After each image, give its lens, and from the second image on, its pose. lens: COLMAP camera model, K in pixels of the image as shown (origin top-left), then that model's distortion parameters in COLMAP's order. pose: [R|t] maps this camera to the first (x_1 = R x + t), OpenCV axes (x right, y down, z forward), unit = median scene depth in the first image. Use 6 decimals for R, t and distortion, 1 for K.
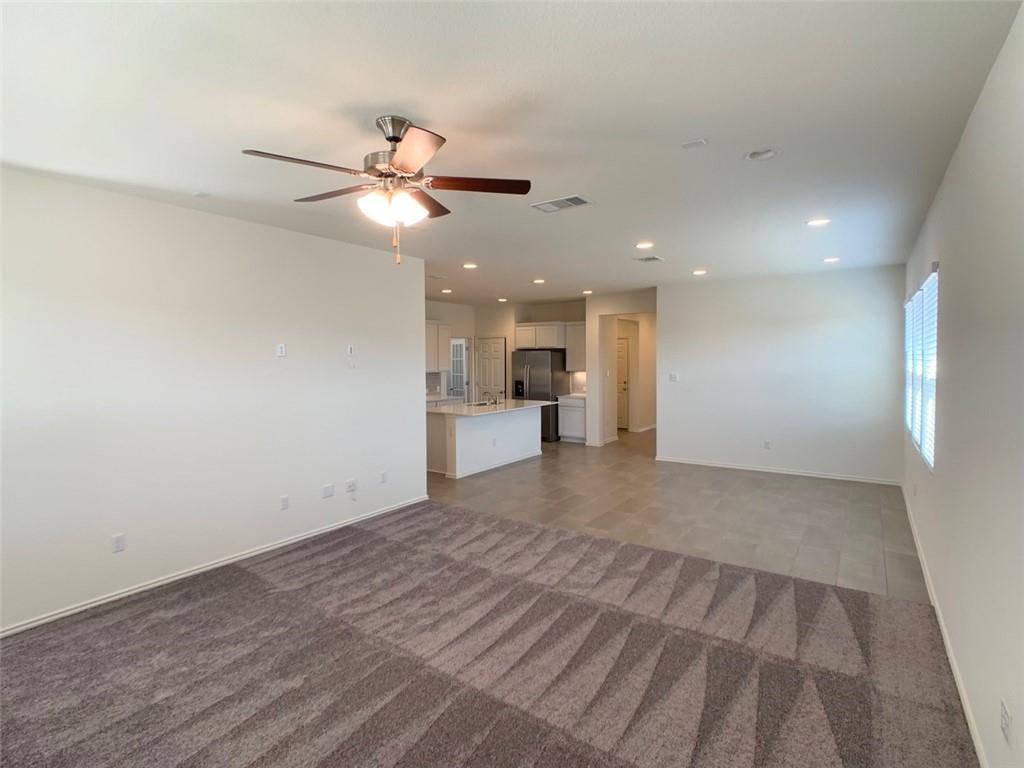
lens RADIAL K [[504.8, 0, 524.9], [0, 504.8, 369.0], [0, 0, 1]] dist [-0.032992, 0.016639]
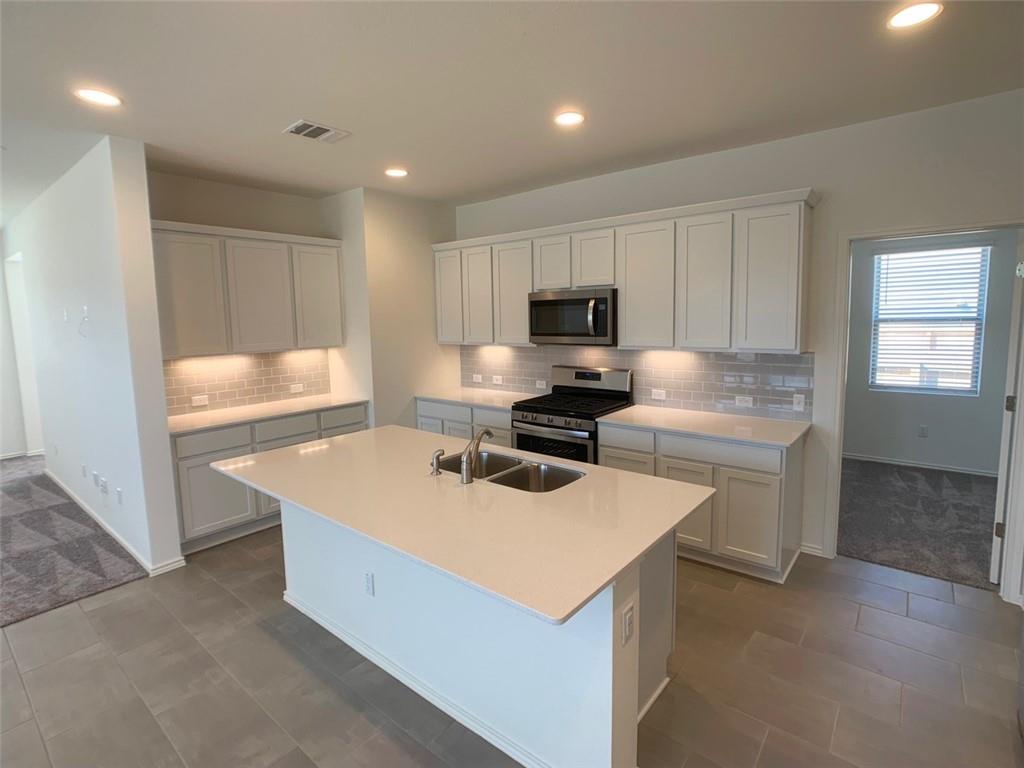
lens RADIAL K [[506.8, 0, 509.6], [0, 506.8, 373.7], [0, 0, 1]] dist [-0.036077, 0.025494]
pose [[-0.091731, 0.120663, -0.988446, 0.181895], [-0.001599, 0.992612, 0.121320, -0.020893], [0.995783, 0.012710, -0.090861, 0.877804]]
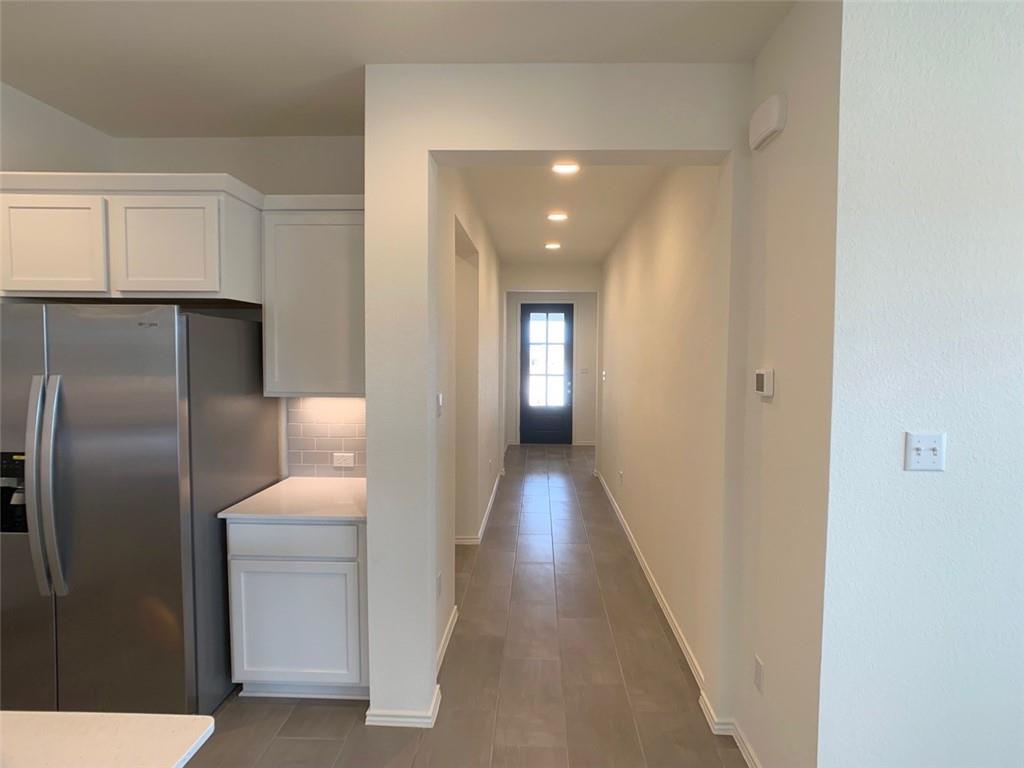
lens RADIAL K [[509.5, 0, 520.7], [0, 509.5, 377.5], [0, 0, 1]] dist [-0.035036, 0.018657]
pose [[0.844231, -0.011720, 0.535851, 0.058384], [-0.001842, 0.999692, 0.024767, -0.012339], [-0.535976, -0.021896, 0.843949, 0.765872]]
